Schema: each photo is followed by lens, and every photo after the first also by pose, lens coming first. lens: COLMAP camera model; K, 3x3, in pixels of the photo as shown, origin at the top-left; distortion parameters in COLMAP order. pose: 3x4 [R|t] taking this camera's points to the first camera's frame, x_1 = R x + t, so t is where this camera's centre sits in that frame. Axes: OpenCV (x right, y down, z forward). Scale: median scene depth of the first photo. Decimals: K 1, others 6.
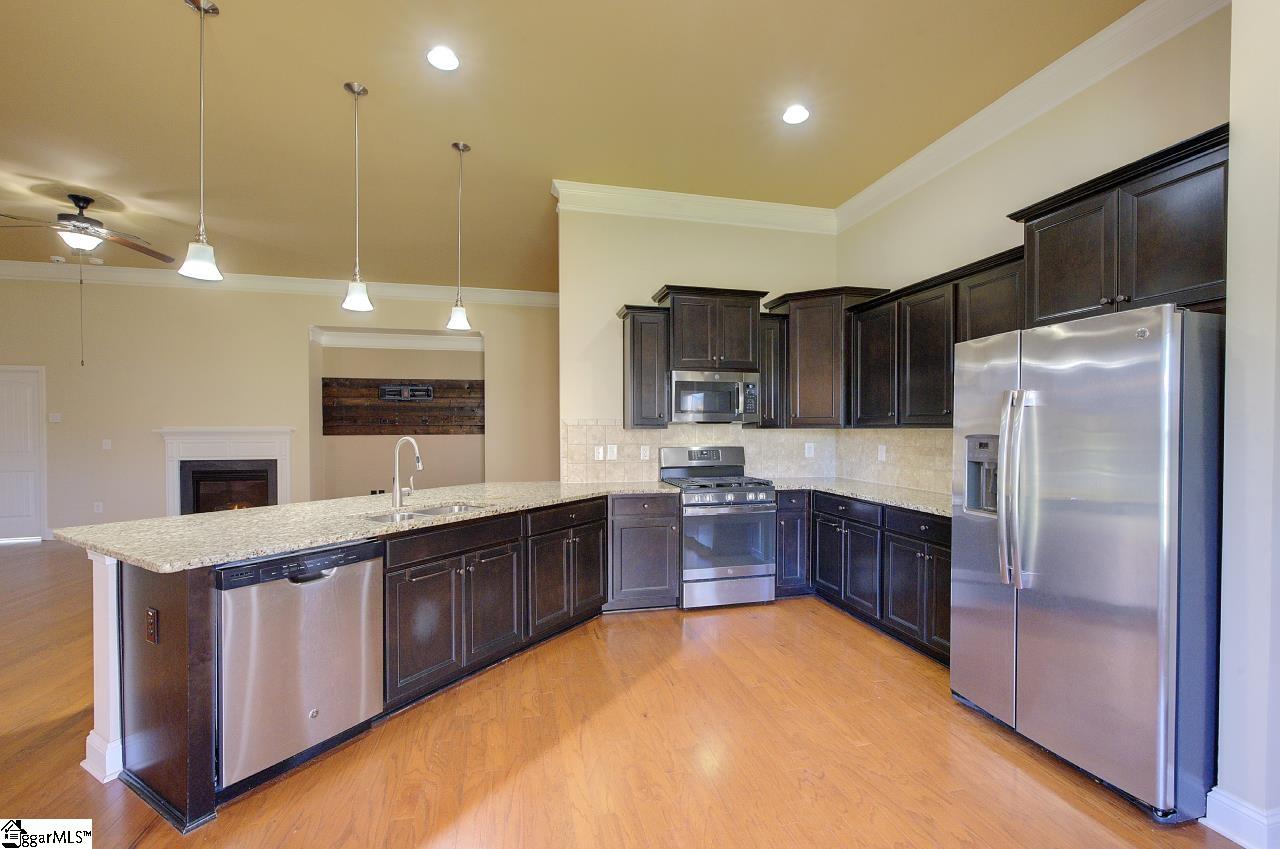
lens RADIAL K [[545.0, 0, 648.6], [0, 545.0, 433.9], [0, 0, 1]] dist [-0.005515, 0.003053]
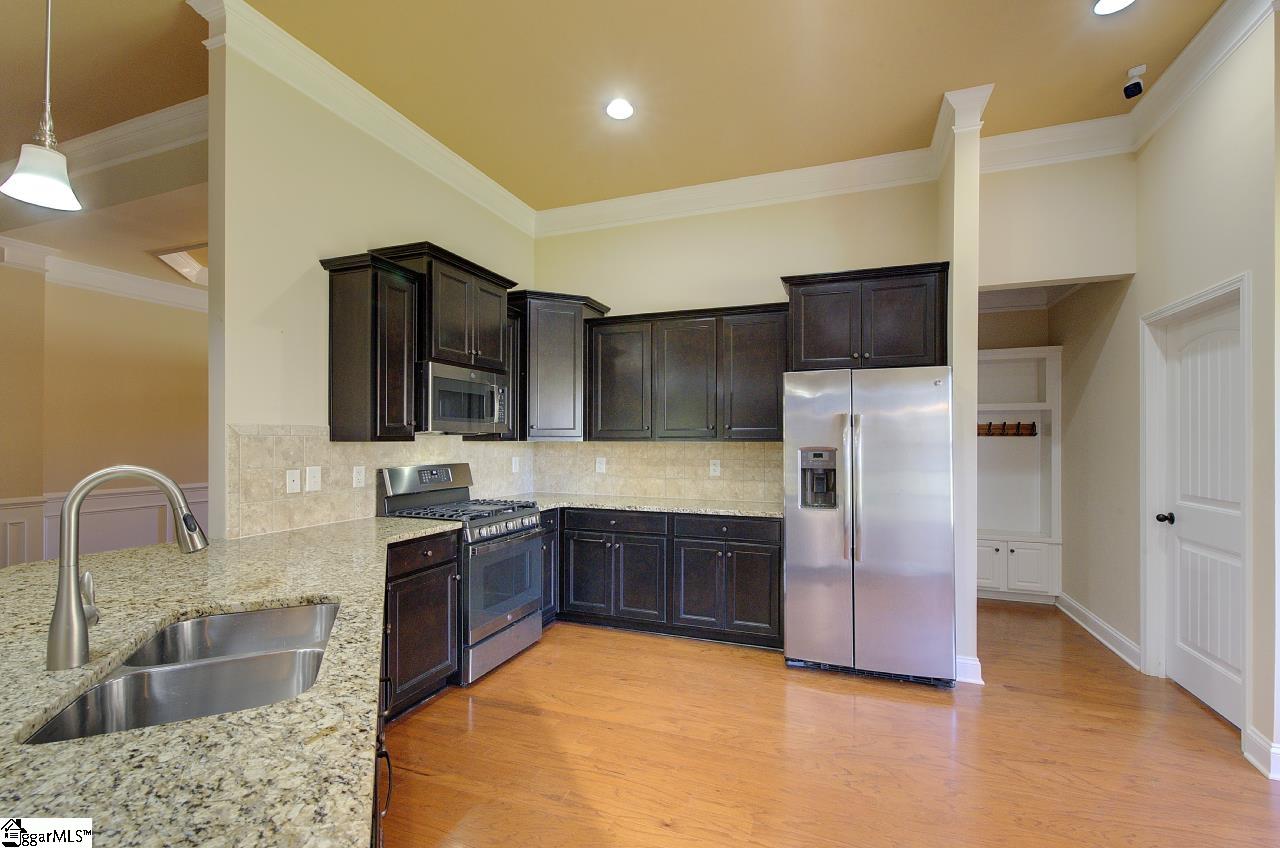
lens RADIAL K [[545.0, 0, 642.6], [0, 545.0, 435.0], [0, 0, 1]] dist [-0.005515, 0.003053]
pose [[0.568975, 0.011016, 0.822281, -0.380031], [0.005106, 0.999844, -0.016928, -0.004112], [-0.822339, 0.013830, 0.568830, 0.347248]]
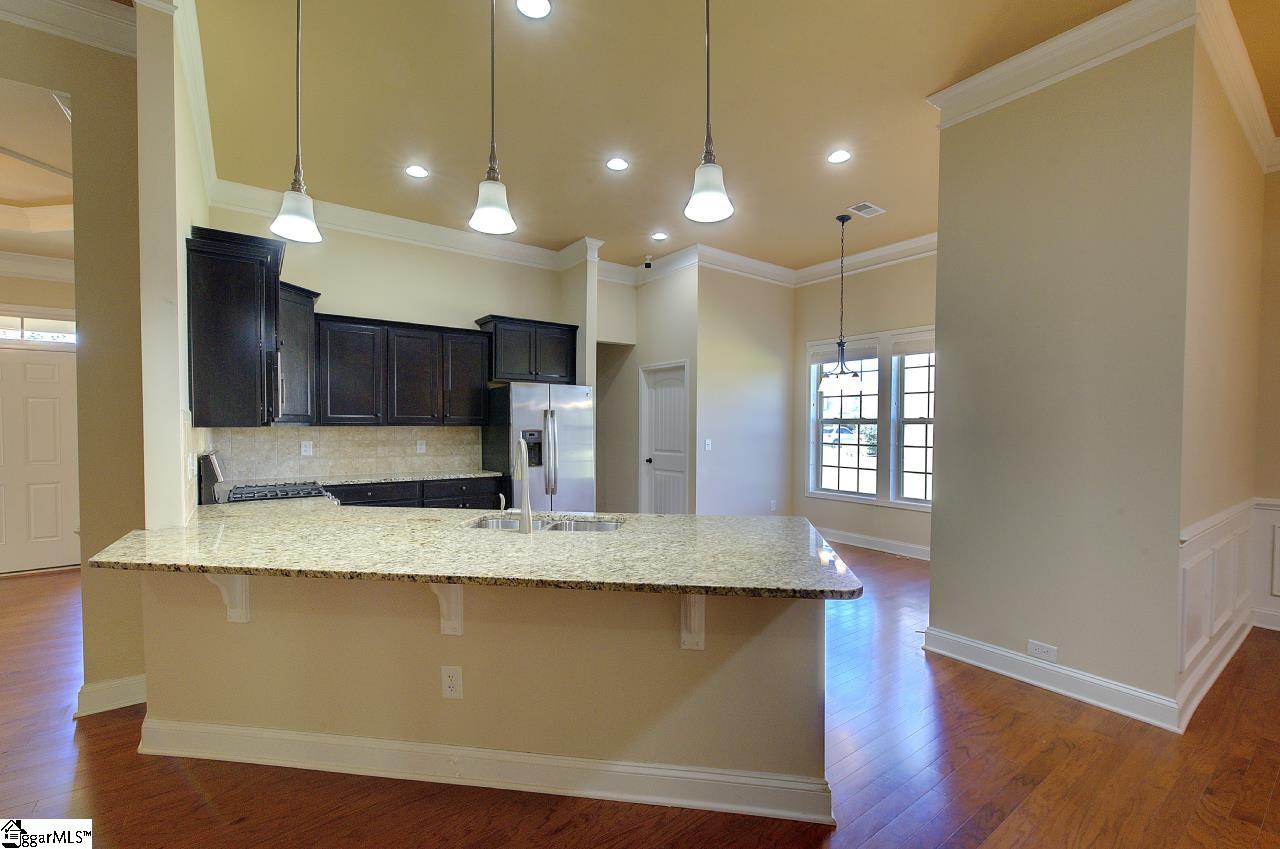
lens RADIAL K [[545.0, 0, 650.1], [0, 545.0, 436.4], [0, 0, 1]] dist [-0.005515, 0.003053]
pose [[-0.382904, -0.018890, 0.923595, -0.845891], [0.007371, 0.999697, 0.023502, -0.009926], [-0.923759, 0.015807, -0.382649, 0.785358]]
